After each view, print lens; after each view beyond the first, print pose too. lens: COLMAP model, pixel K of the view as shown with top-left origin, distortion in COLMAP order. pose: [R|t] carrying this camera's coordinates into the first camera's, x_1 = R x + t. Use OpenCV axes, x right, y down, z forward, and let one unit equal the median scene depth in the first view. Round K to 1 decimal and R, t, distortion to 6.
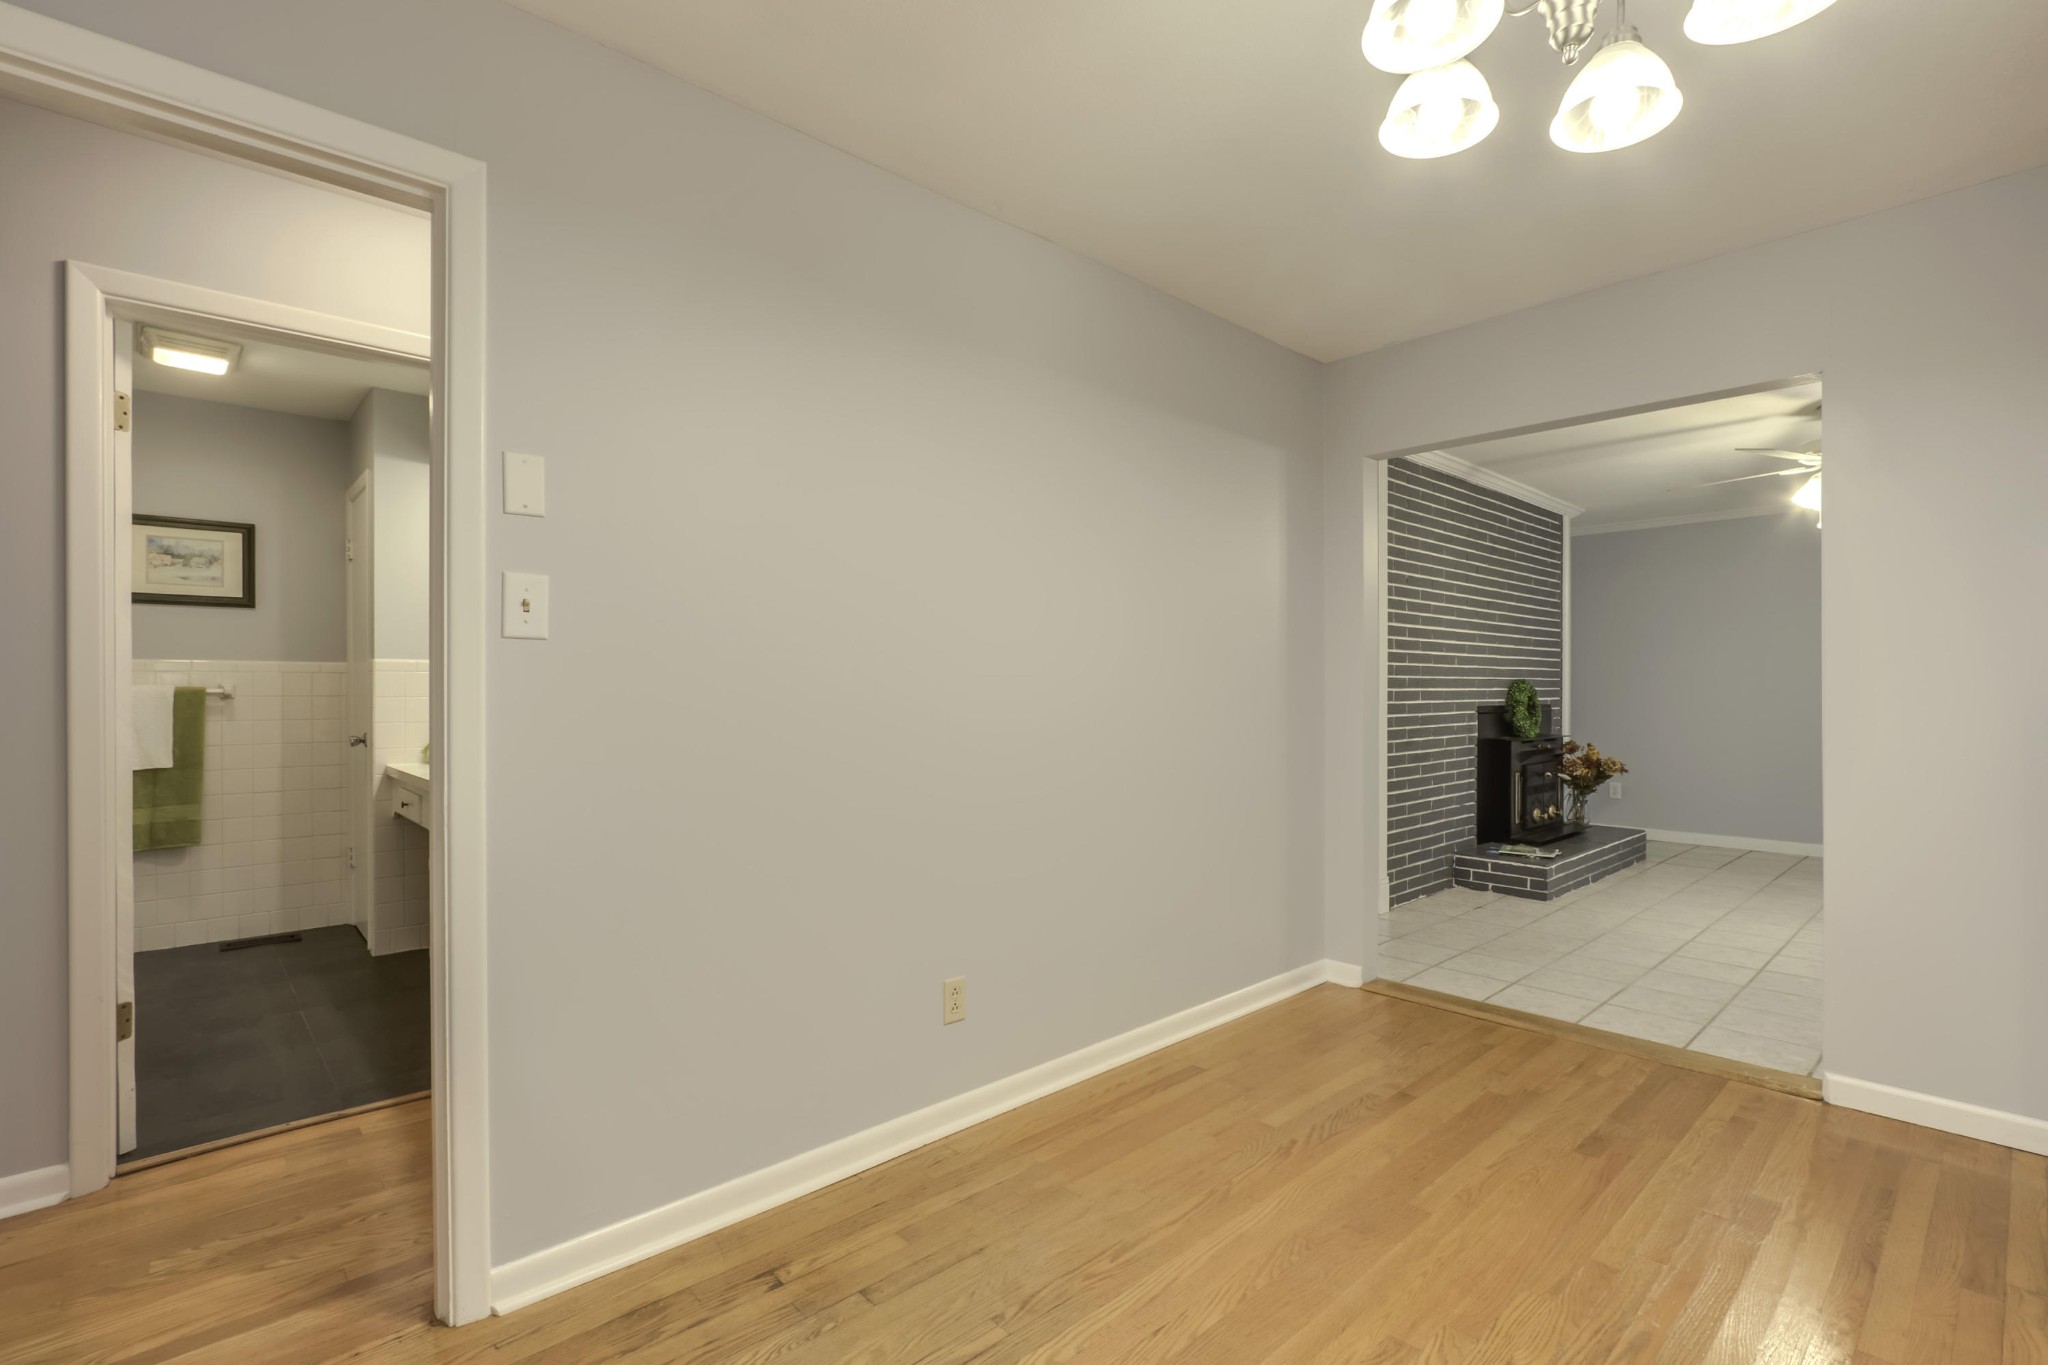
lens RADIAL K [[945.4, 0, 1016.8], [0, 945.4, 692.0], [0, 0, 1]] dist [-0.019001, 0.006378]
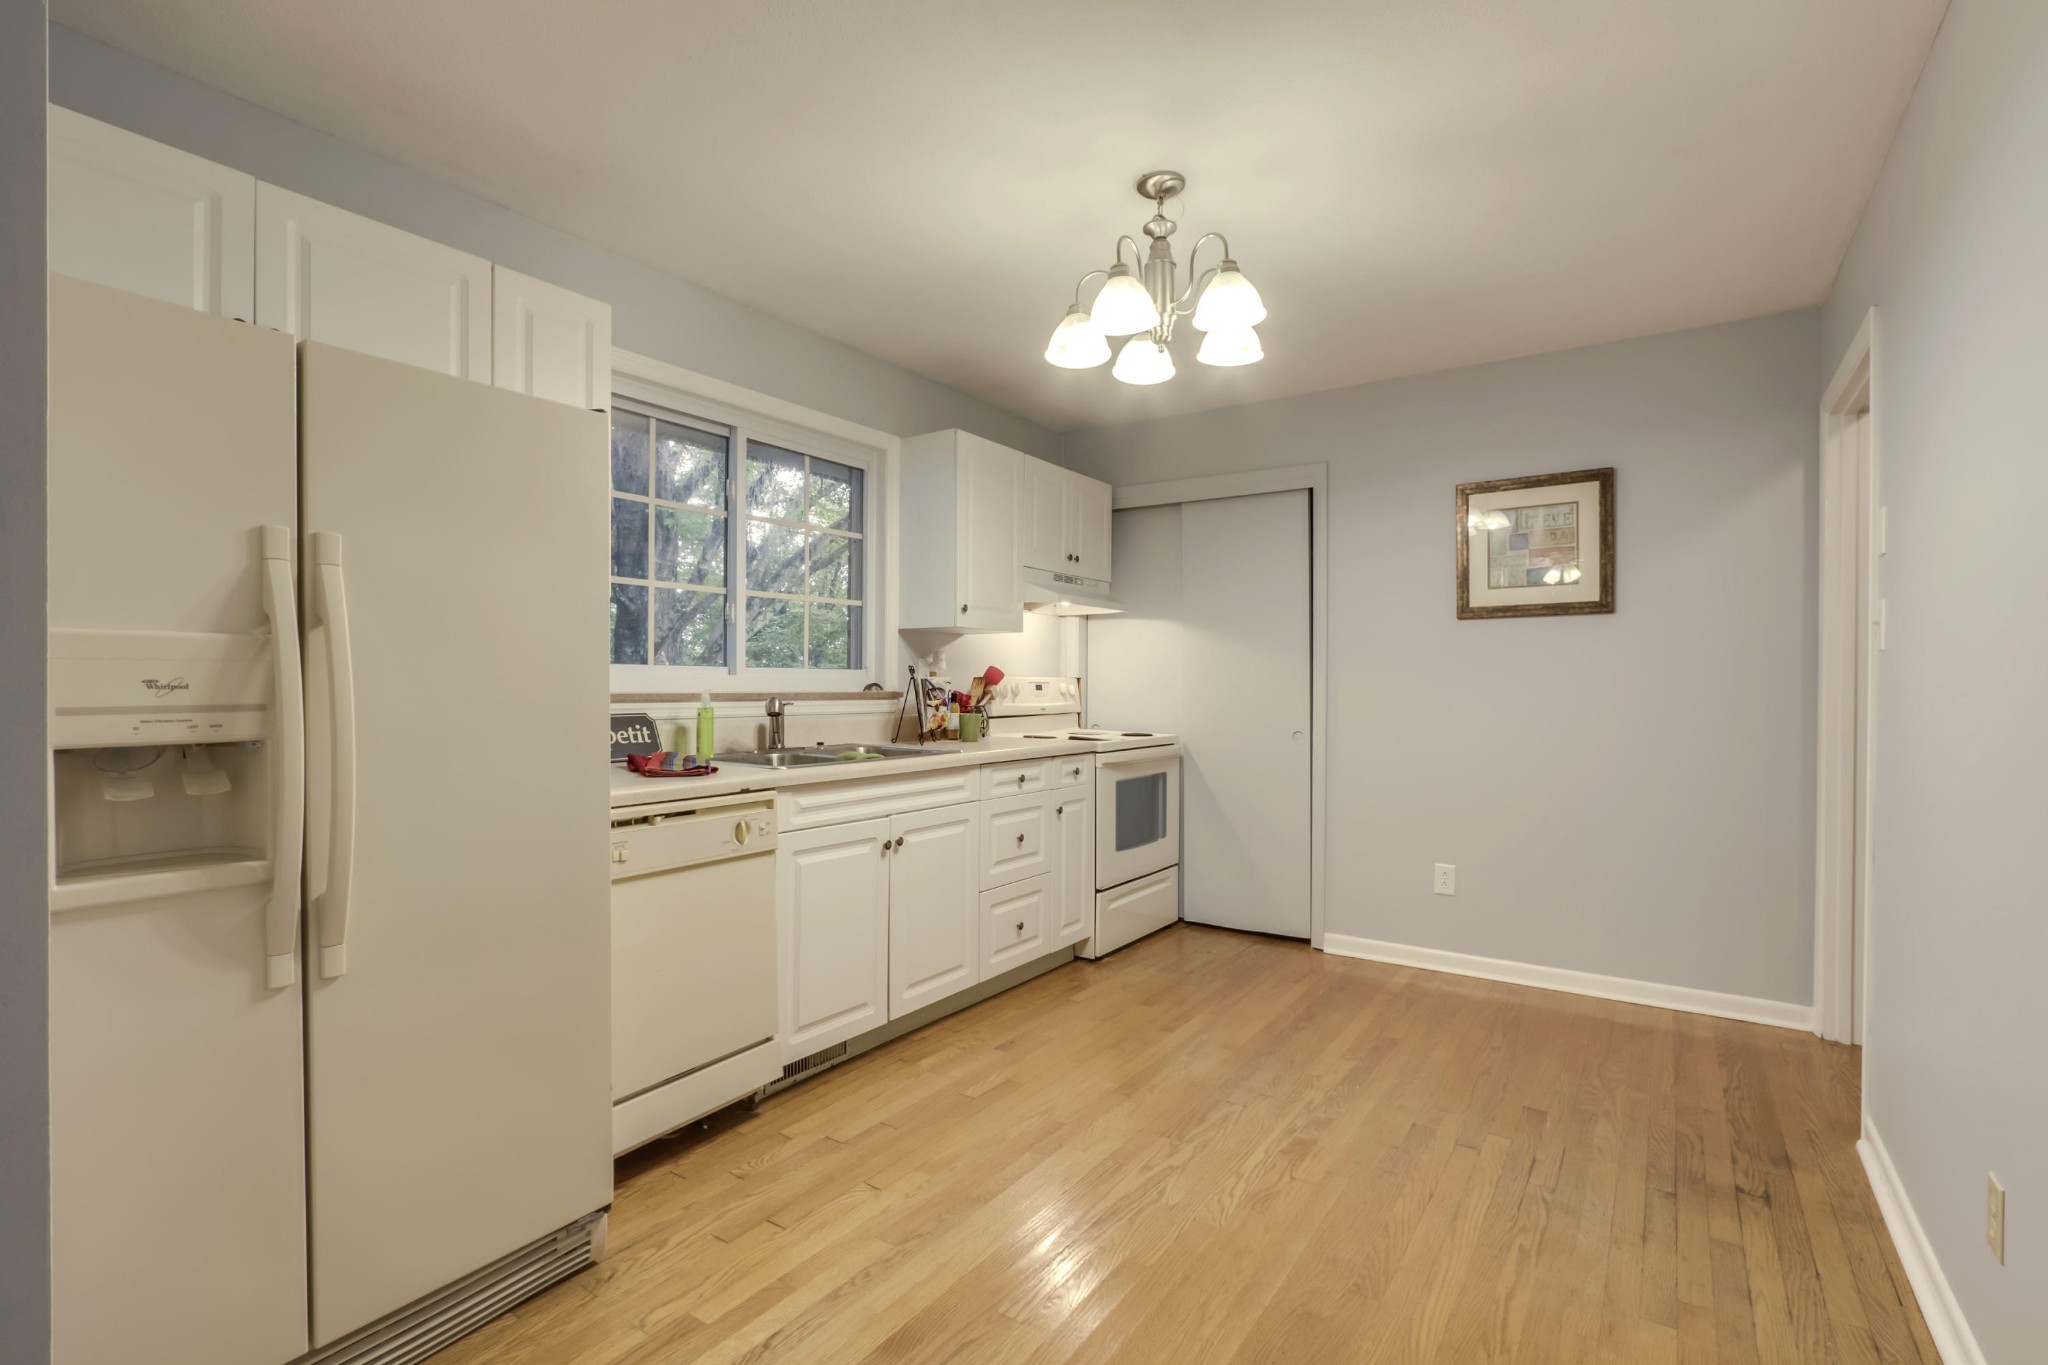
lens RADIAL K [[945.4, 0, 1016.8], [0, 945.4, 692.0], [0, 0, 1]] dist [-0.019001, 0.006378]
pose [[-0.975938, -0.002189, -0.218037, 0.785418], [-0.004440, 0.999942, 0.009838, -0.006878], [0.218003, 0.010569, -0.975891, 1.700590]]
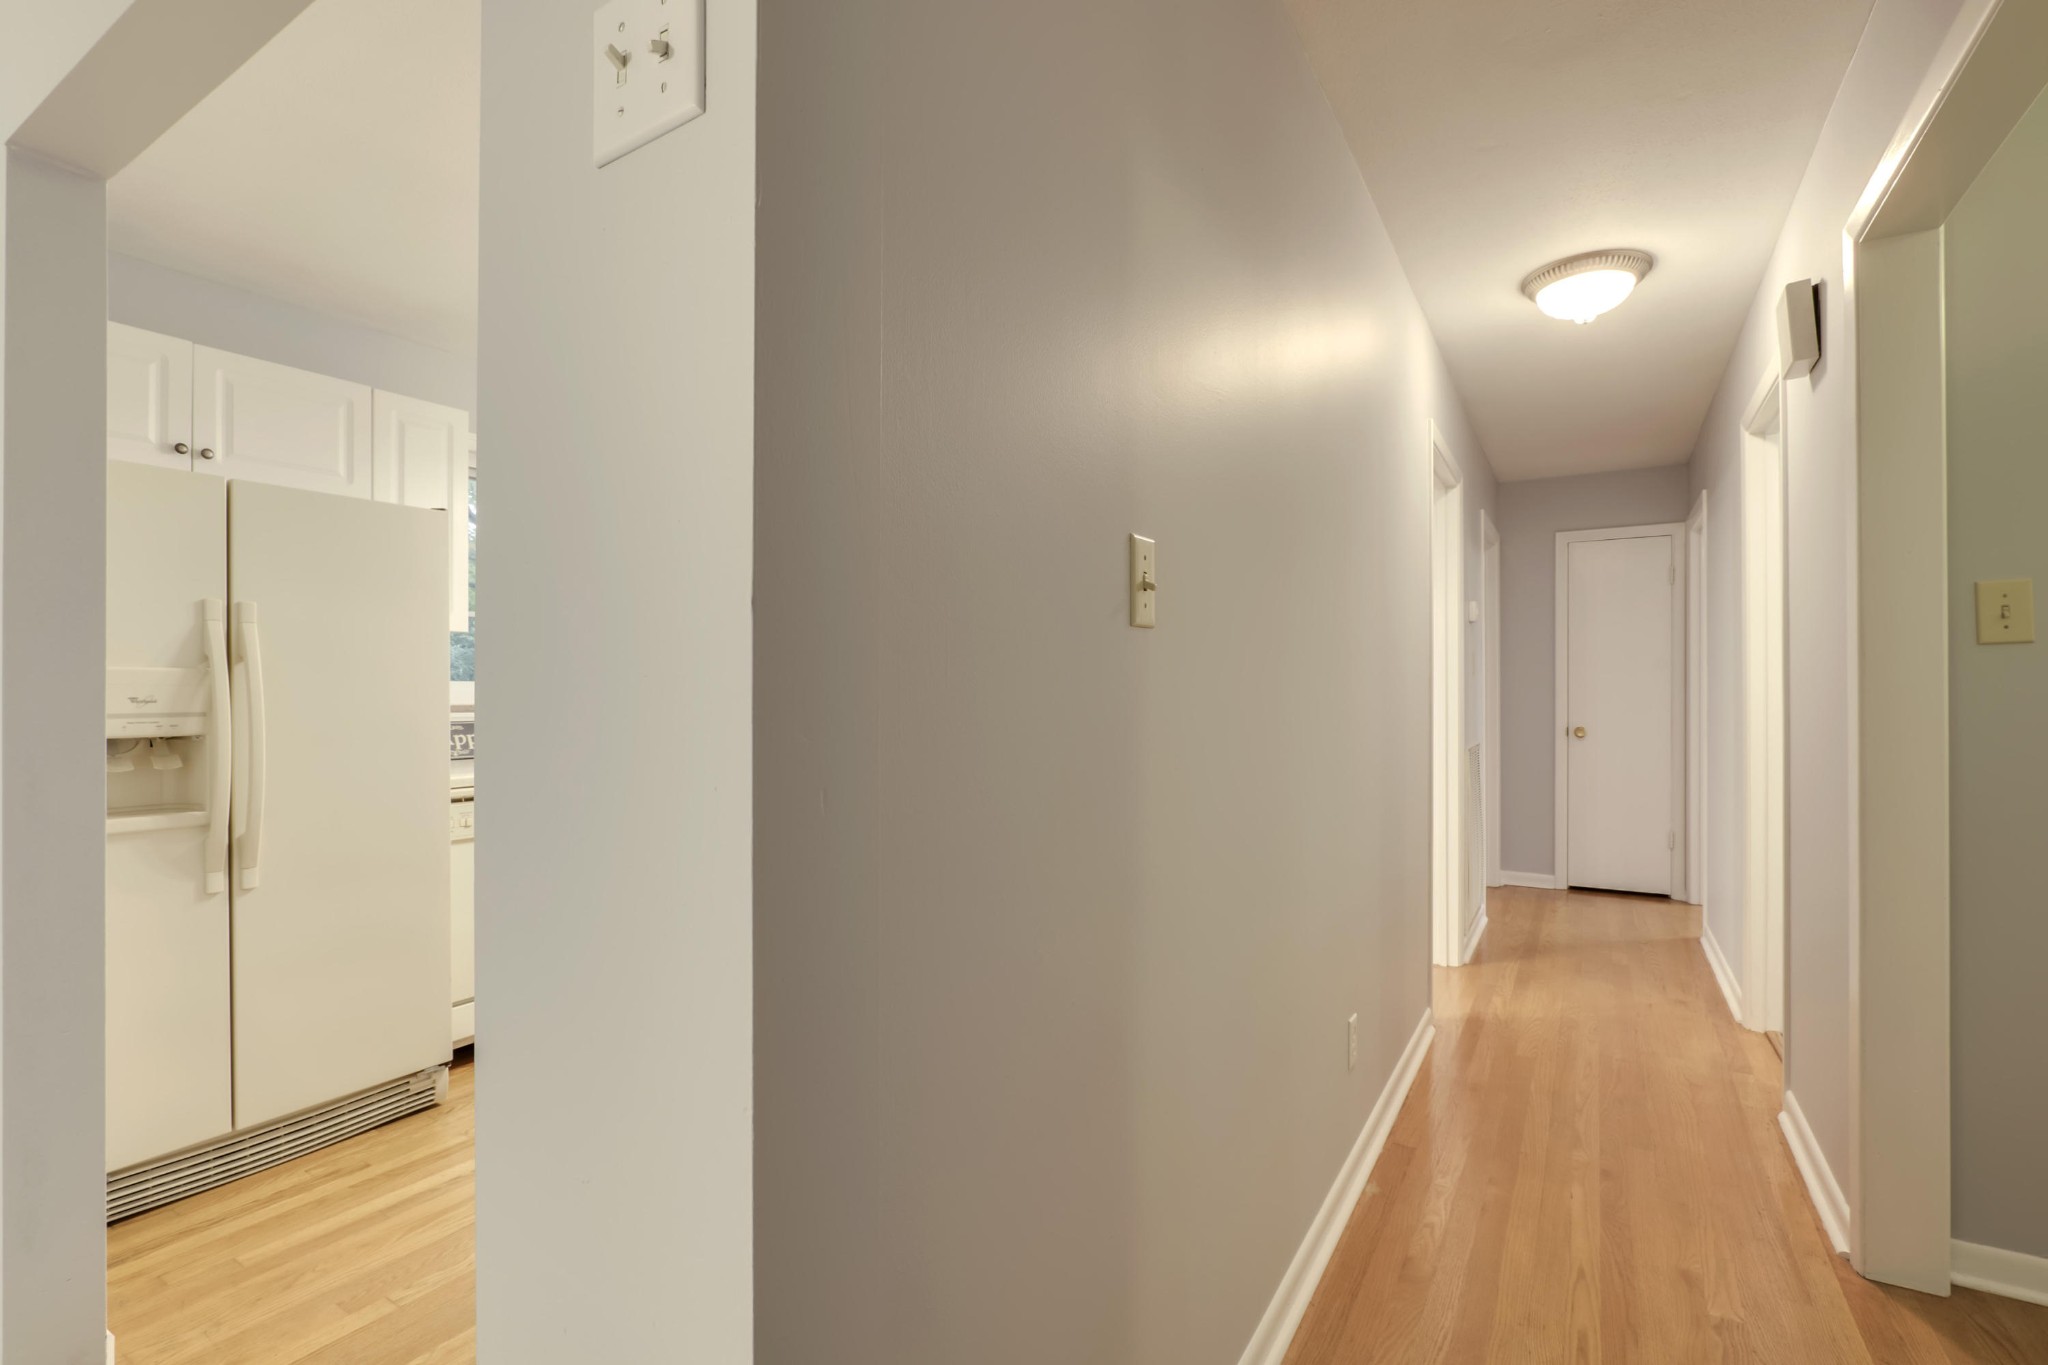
lens RADIAL K [[945.4, 0, 1016.8], [0, 945.4, 692.0], [0, 0, 1]] dist [-0.019001, 0.006378]
pose [[-0.961173, -0.000058, -0.275947, 0.579788], [0.000251, 0.999999, -0.001085, -0.010546], [0.275946, -0.001112, -0.961172, 2.186173]]
